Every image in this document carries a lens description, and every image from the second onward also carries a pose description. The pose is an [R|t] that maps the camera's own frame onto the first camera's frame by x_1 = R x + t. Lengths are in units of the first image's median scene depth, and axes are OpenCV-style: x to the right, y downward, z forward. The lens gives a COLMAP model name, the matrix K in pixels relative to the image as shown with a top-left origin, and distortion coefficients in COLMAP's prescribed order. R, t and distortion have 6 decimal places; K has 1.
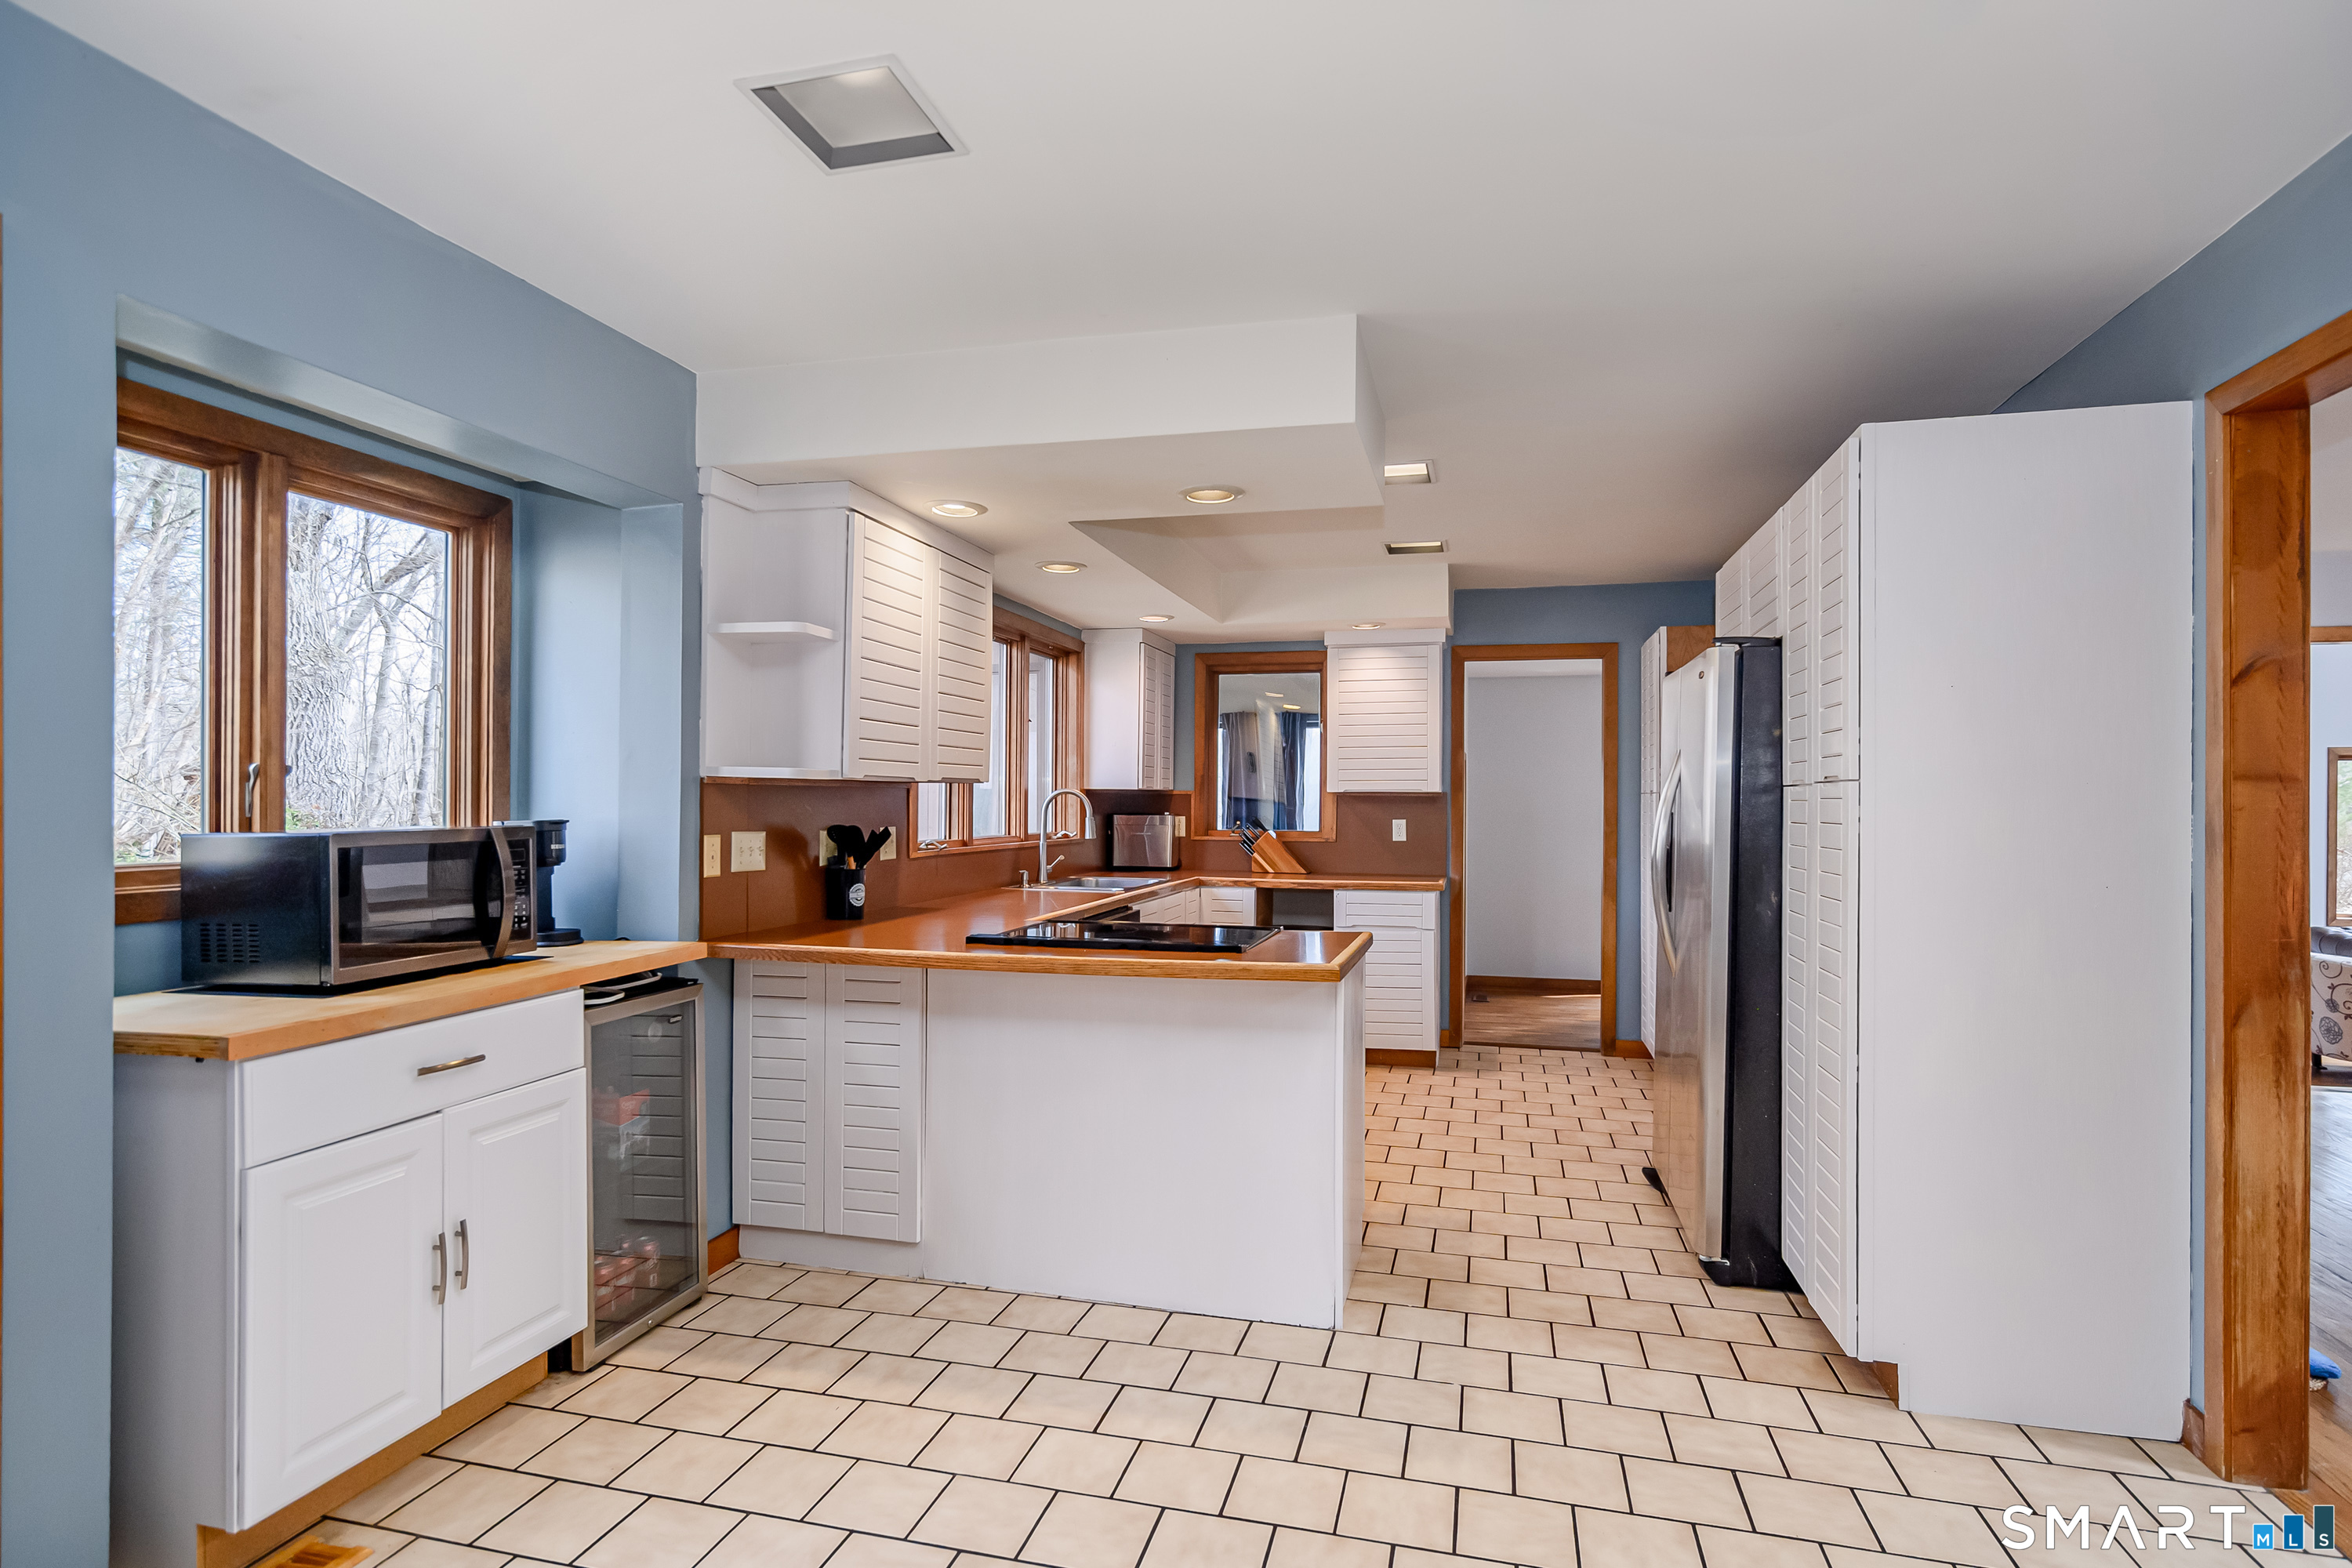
lens RADIAL K [[1211.1, 0, 1186.5], [0, 1211.1, 803.0], [0, 0, 1]] dist [-0.000386, 0.000068]
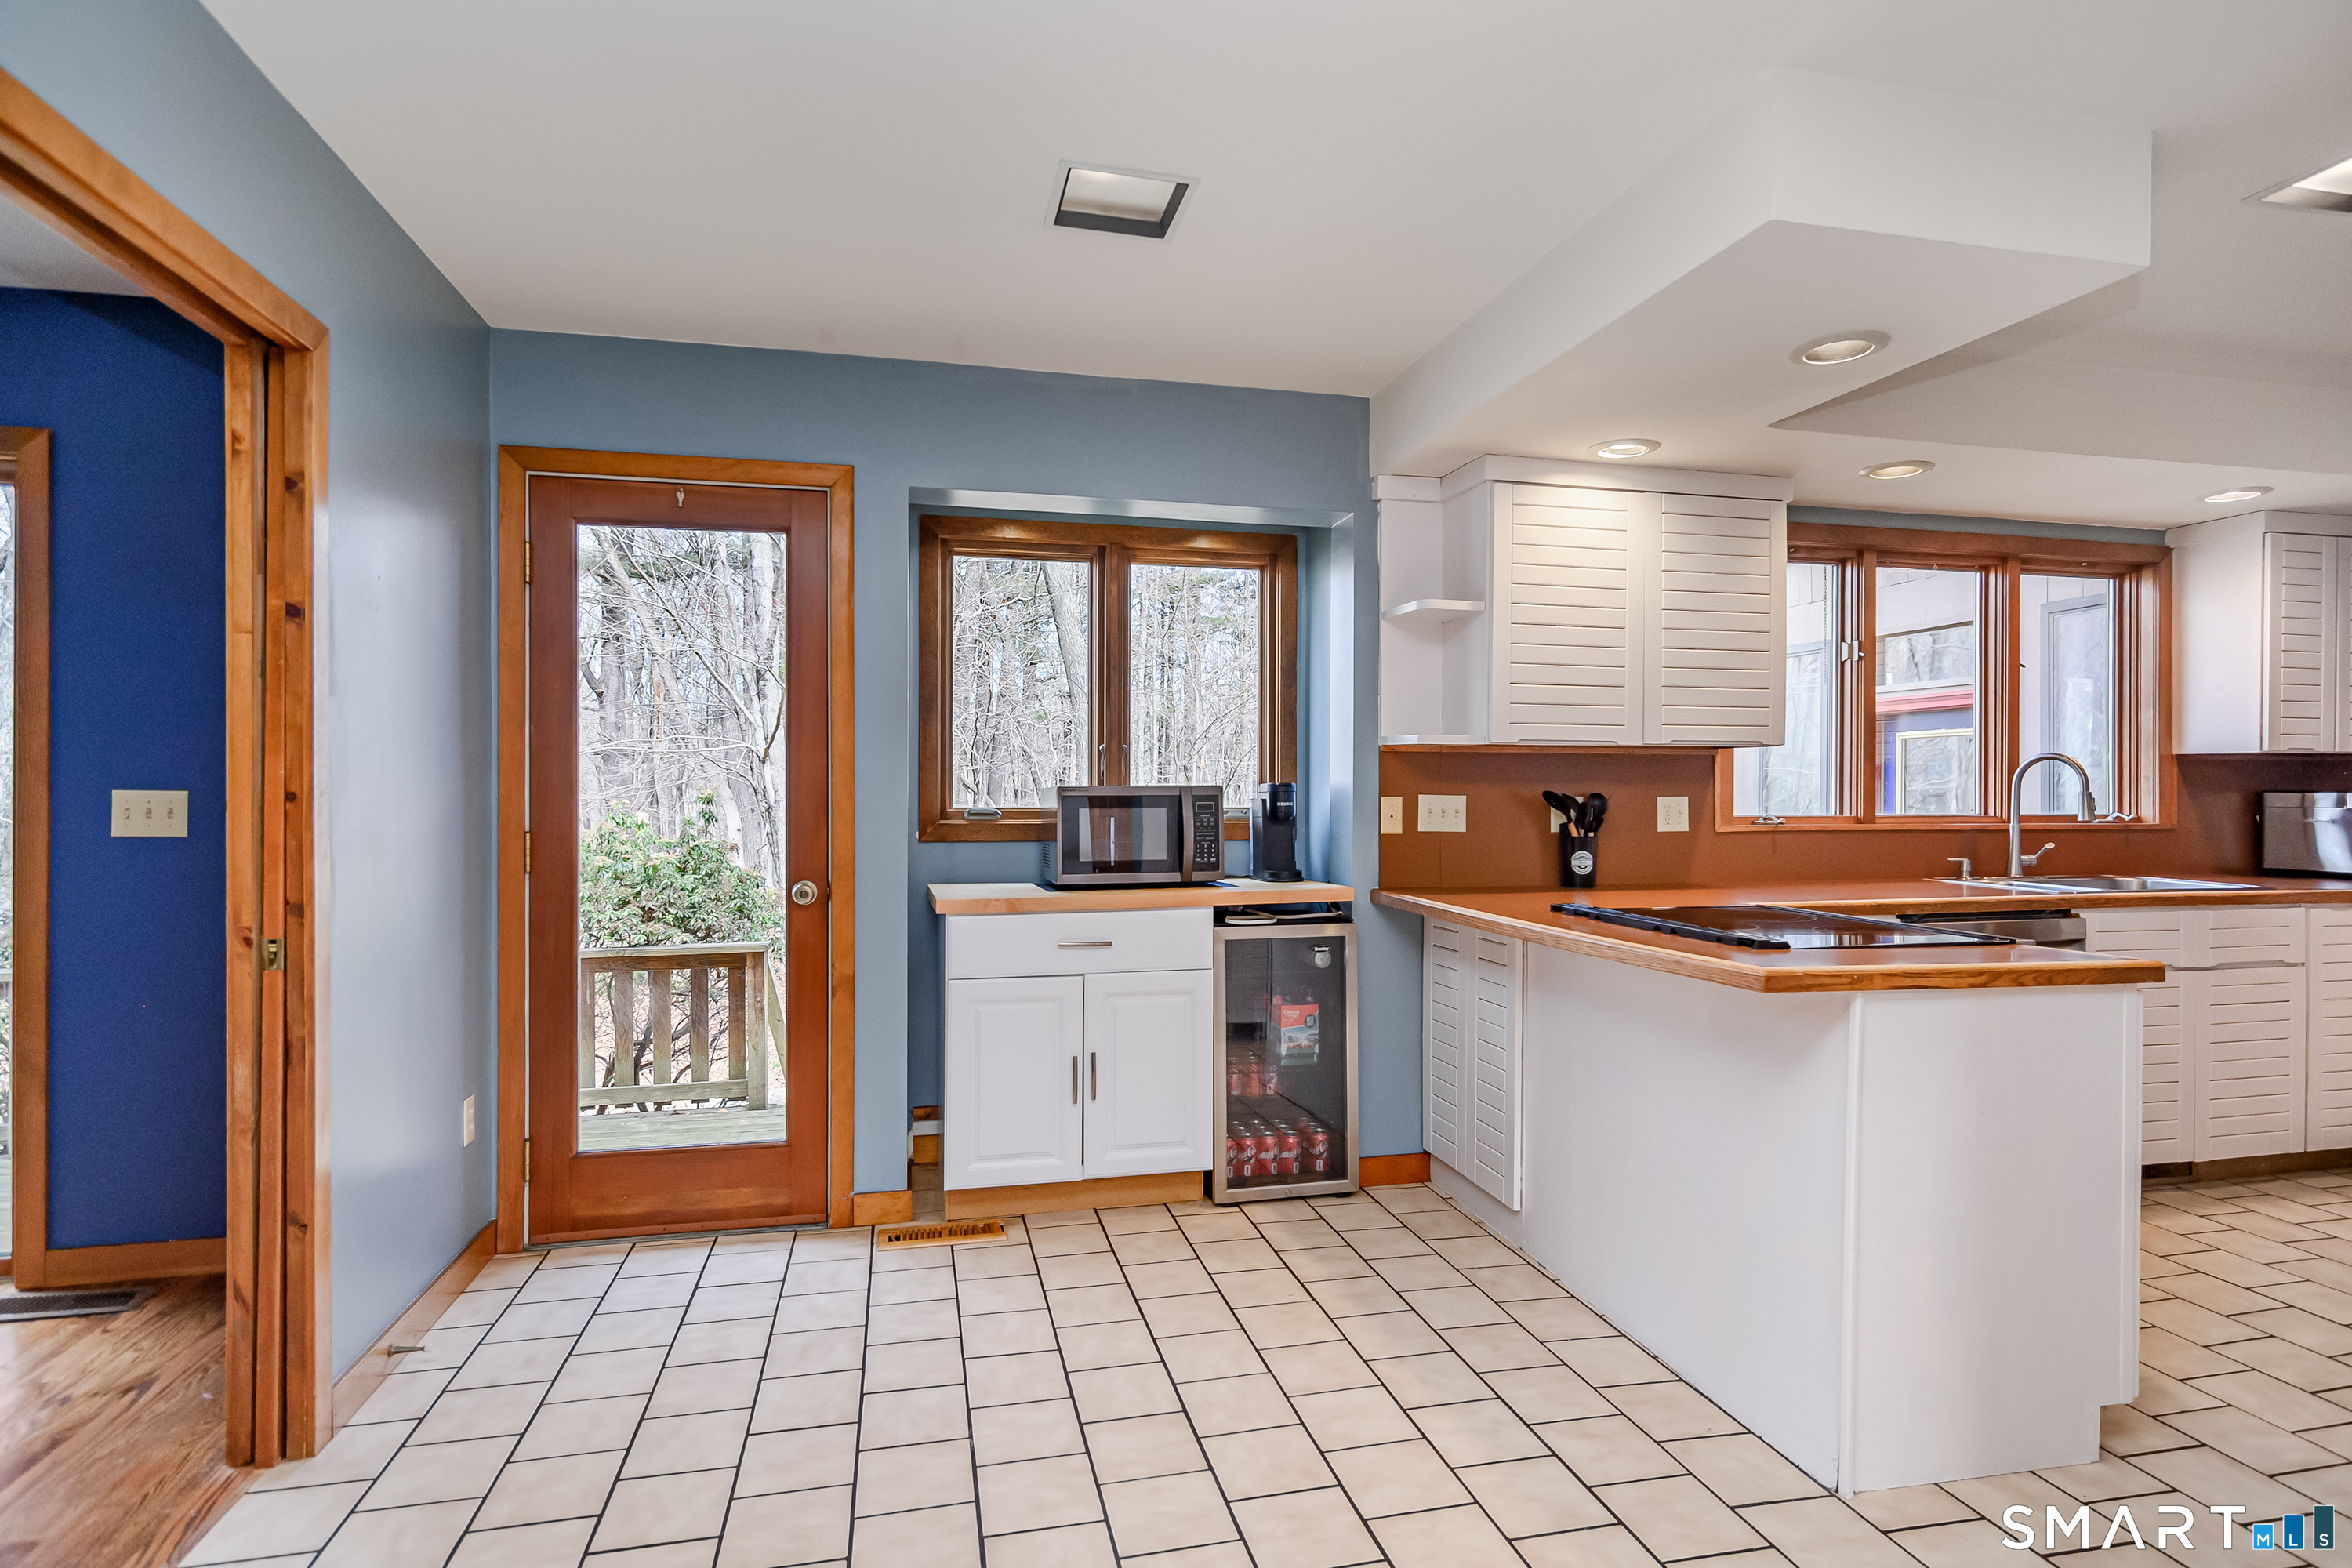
lens RADIAL K [[1221.1, 0, 1186.7], [0, 1221.1, 793.8], [0, 0, 1]] dist [-0.002523, 0.000436]
pose [[0.449668, -0.000798, -0.893196, 0.323441], [-0.002132, 0.999996, -0.001967, 0.015543], [0.893193, 0.002788, 0.449664, 0.186957]]
